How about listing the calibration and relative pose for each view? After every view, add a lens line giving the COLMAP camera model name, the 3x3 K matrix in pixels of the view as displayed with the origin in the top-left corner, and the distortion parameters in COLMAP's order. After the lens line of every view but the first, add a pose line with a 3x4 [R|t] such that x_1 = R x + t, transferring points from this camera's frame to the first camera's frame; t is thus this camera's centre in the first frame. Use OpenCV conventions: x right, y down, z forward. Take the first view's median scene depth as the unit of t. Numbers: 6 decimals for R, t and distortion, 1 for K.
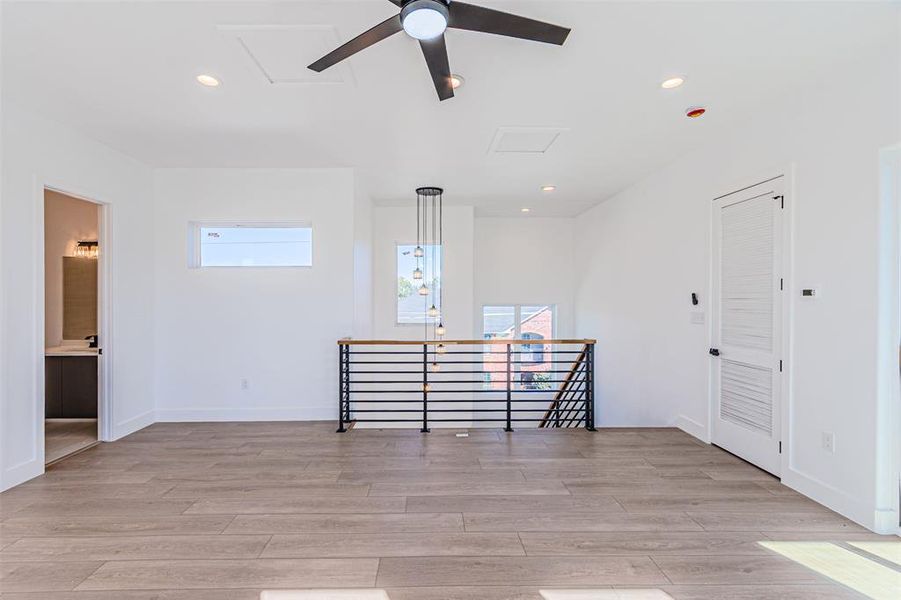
lens RADIAL K [[398.6, 0, 438.6], [0, 398.6, 304.5], [0, 0, 1]] dist [0.002264, 0.000724]
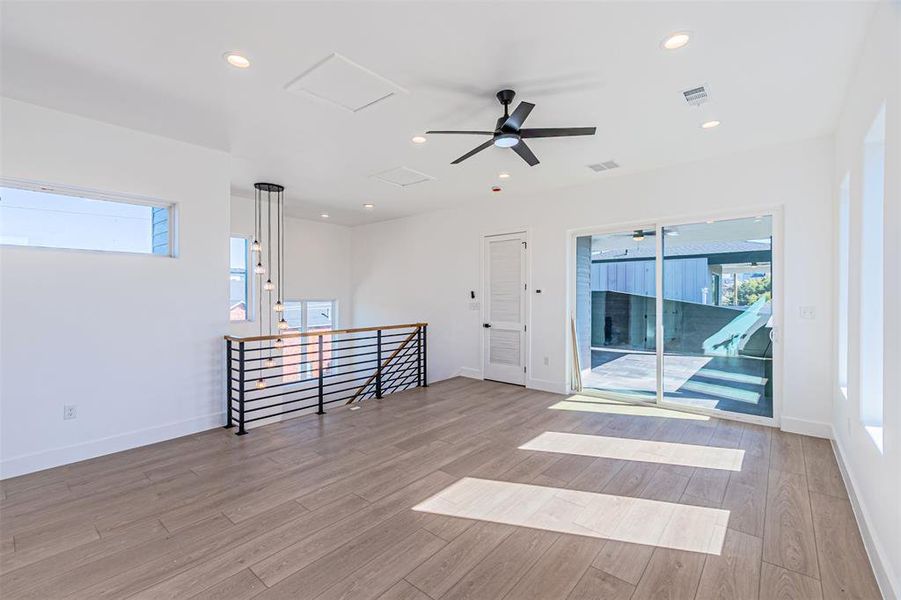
lens RADIAL K [[396.6, 0, 450.5], [0, 396.6, 300.0], [0, 0, 1]] dist [0.002393, 0.000133]
pose [[0.647706, -0.008707, 0.761841, -0.752670], [0.012000, 0.999927, 0.001226, 0.005684], [-0.761796, 0.008348, 0.647763, 0.009820]]
